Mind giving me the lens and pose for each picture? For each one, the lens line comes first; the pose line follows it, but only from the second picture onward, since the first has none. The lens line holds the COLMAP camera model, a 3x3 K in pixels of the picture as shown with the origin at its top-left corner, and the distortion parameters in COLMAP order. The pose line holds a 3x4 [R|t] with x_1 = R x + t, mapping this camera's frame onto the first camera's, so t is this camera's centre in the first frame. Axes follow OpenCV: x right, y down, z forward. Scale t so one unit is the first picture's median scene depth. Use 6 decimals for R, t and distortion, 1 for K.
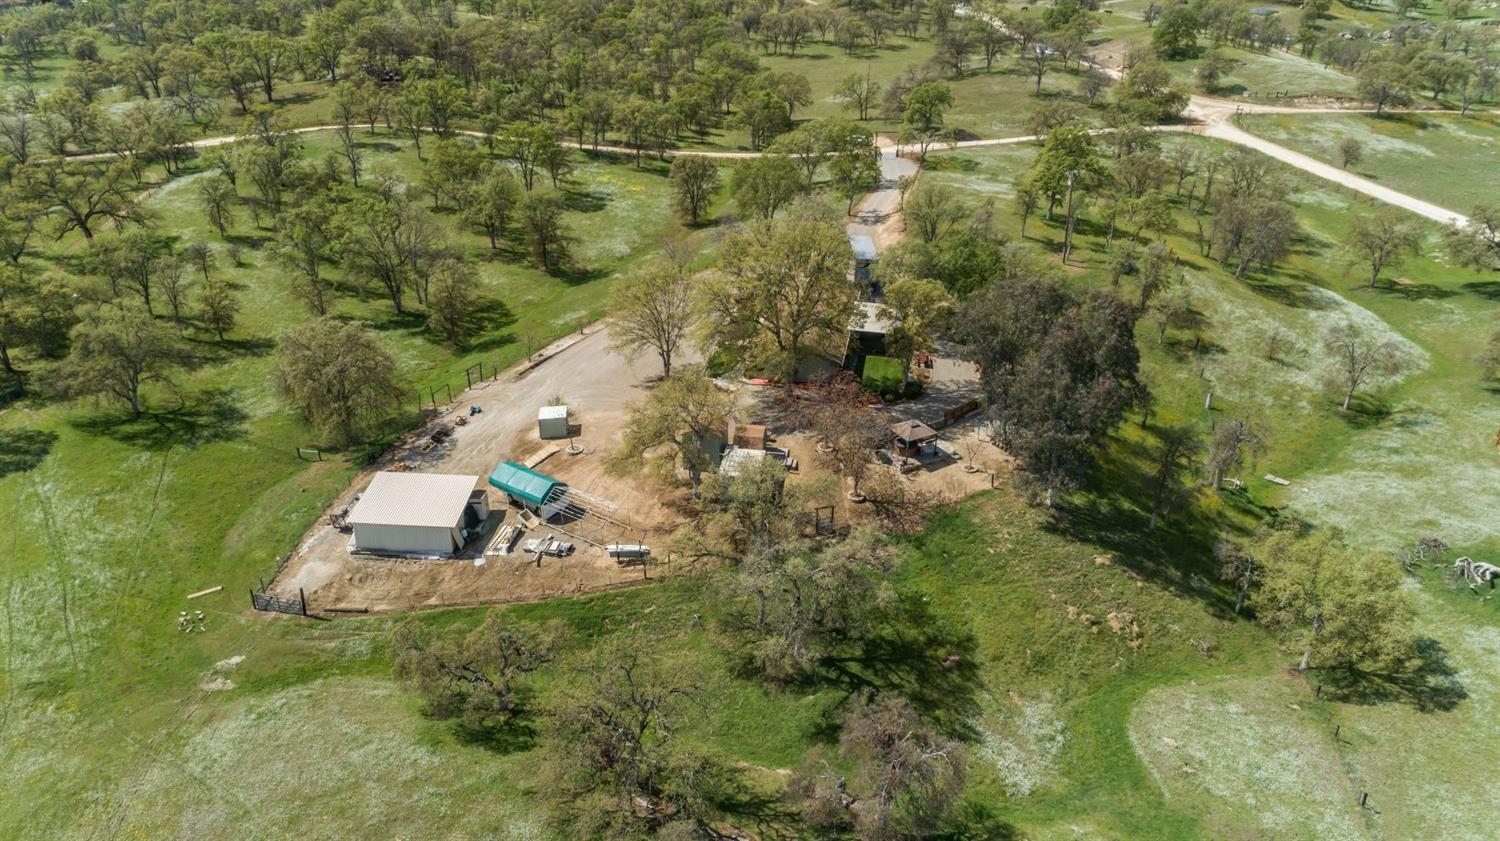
lens RADIAL K [[1003.6, 0, 750.0], [0, 1003.6, 420.5], [0, 0, 1]] dist [-0.007344, 0.008432]
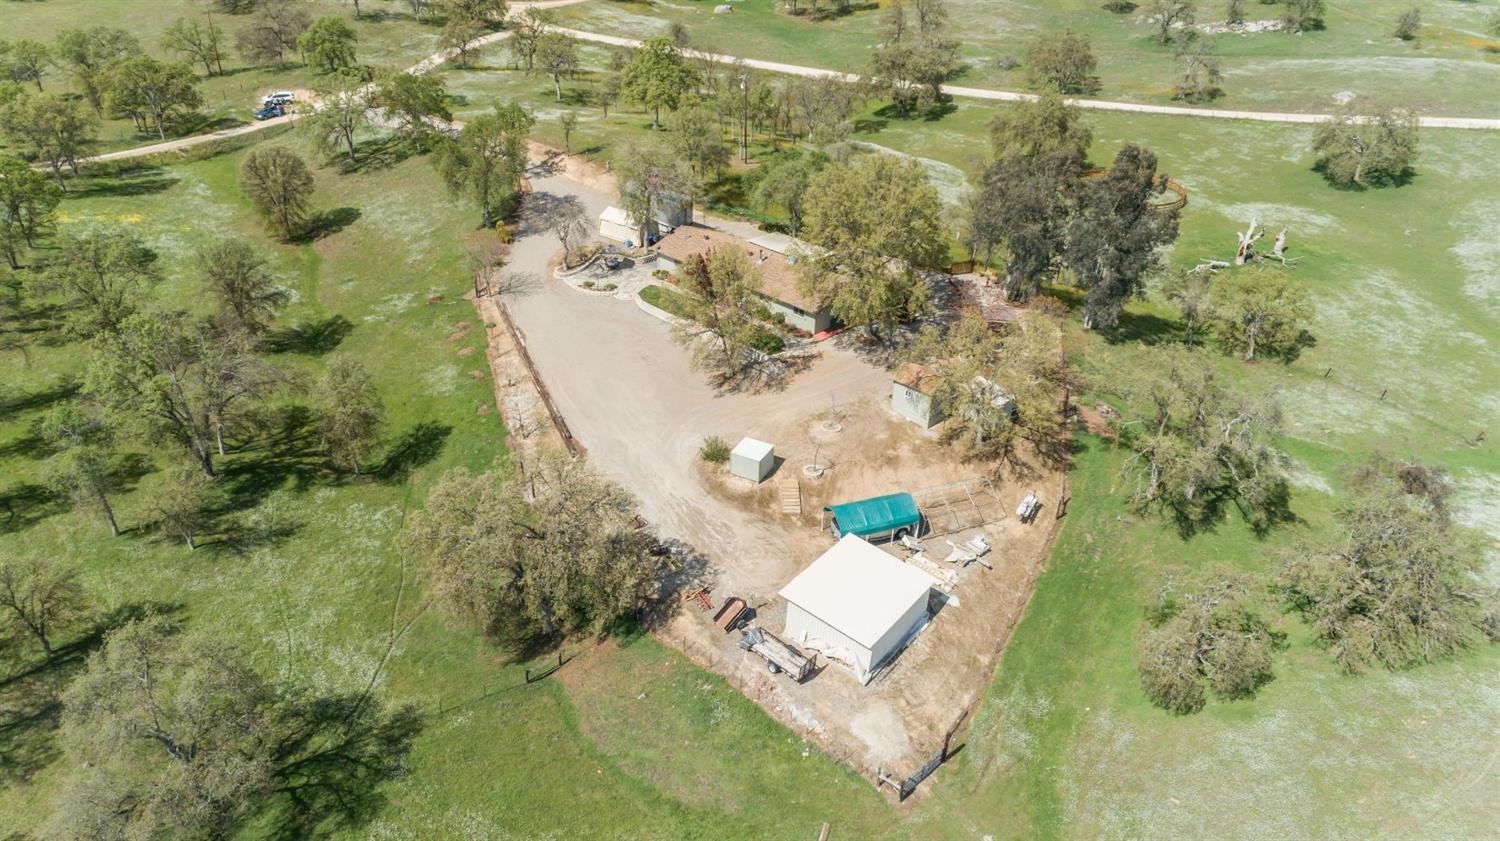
lens RADIAL K [[1003.6, 0, 750.0], [0, 1003.6, 420.5], [0, 0, 1]] dist [-0.007344, 0.008432]
pose [[0.569838, -0.409495, 0.712460, -0.739042], [0.347340, 0.905764, 0.242790, -0.219769], [-0.744742, 0.109115, 0.658372, 0.426296]]
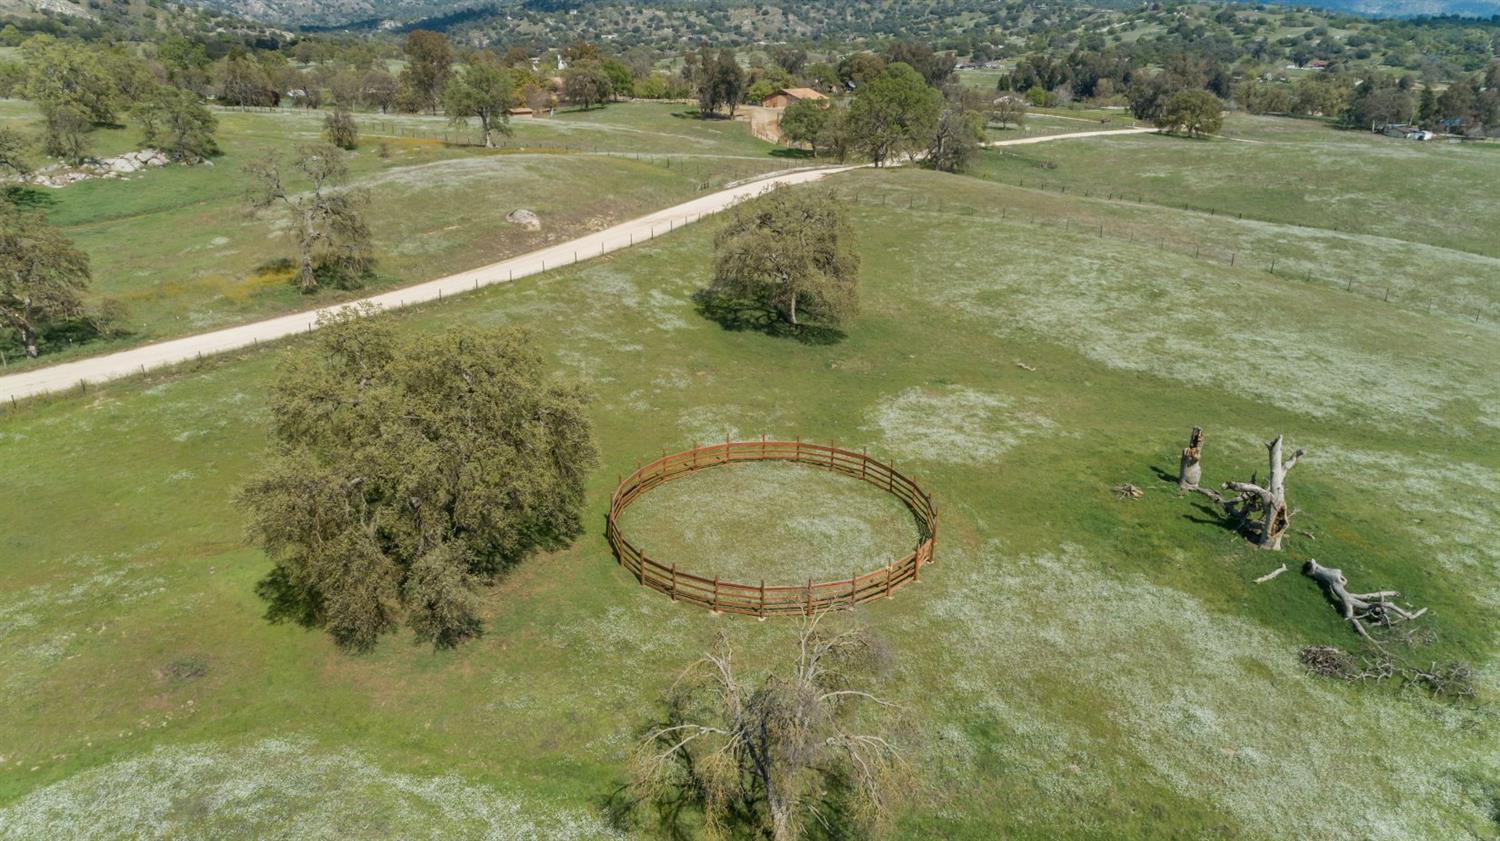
lens RADIAL K [[1003.6, 0, 750.0], [0, 1003.6, 420.5], [0, 0, 1]] dist [-0.007344, 0.008432]
pose [[-0.634208, -0.281994, 0.719902, 0.463843], [0.326912, 0.745981, 0.580207, -0.328845], [-0.700649, 0.603317, -0.380920, 1.165605]]
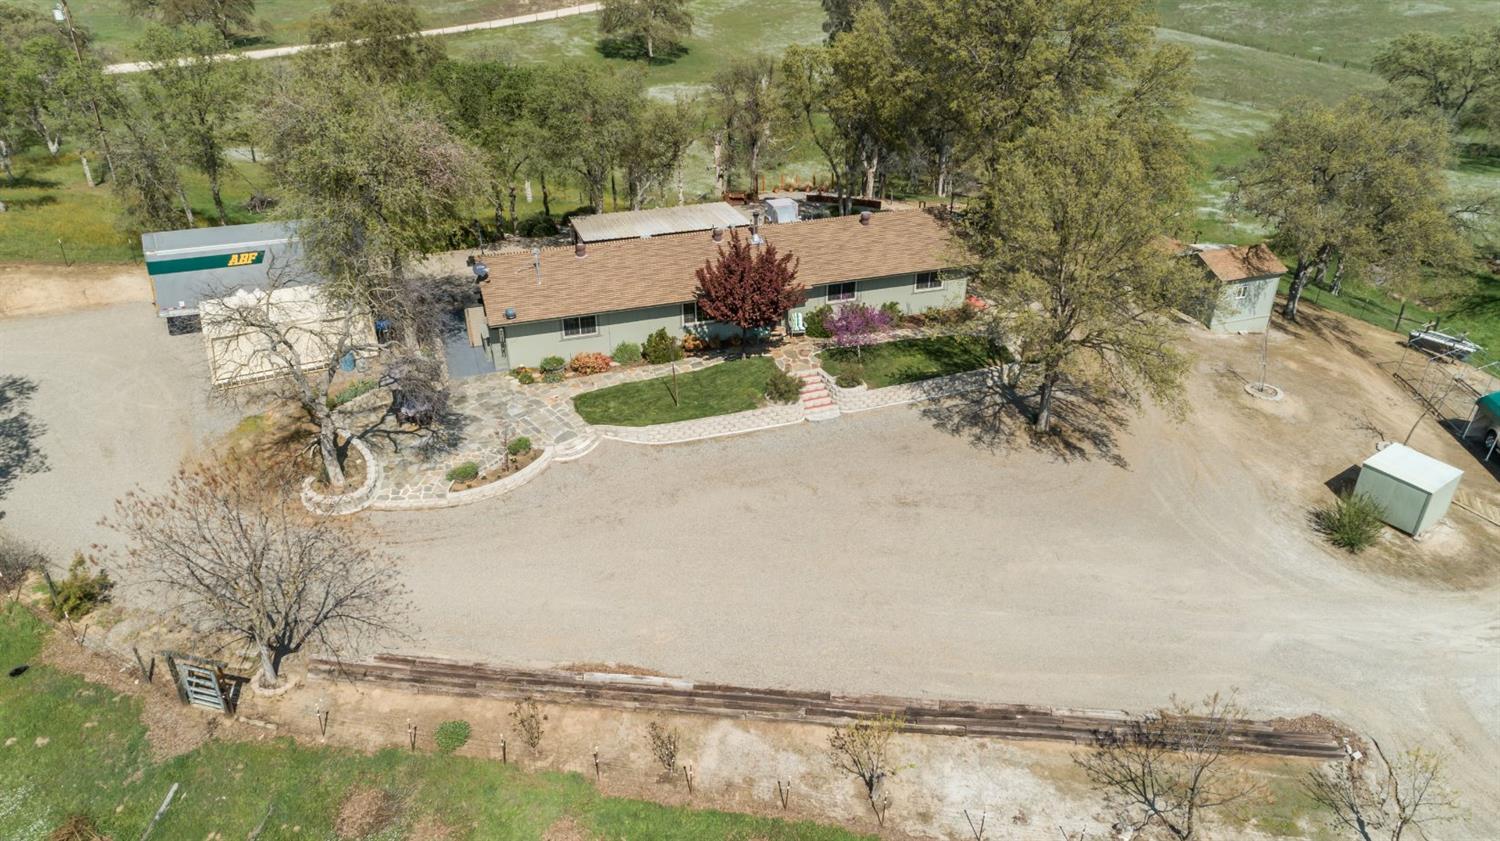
lens RADIAL K [[1003.6, 0, 750.0], [0, 1003.6, 420.5], [0, 0, 1]] dist [-0.007344, 0.008432]
pose [[-0.488373, -0.424102, 0.762646, -0.347319], [0.376278, 0.686190, 0.622541, -0.355133], [-0.787341, 0.591000, -0.175537, 1.203688]]
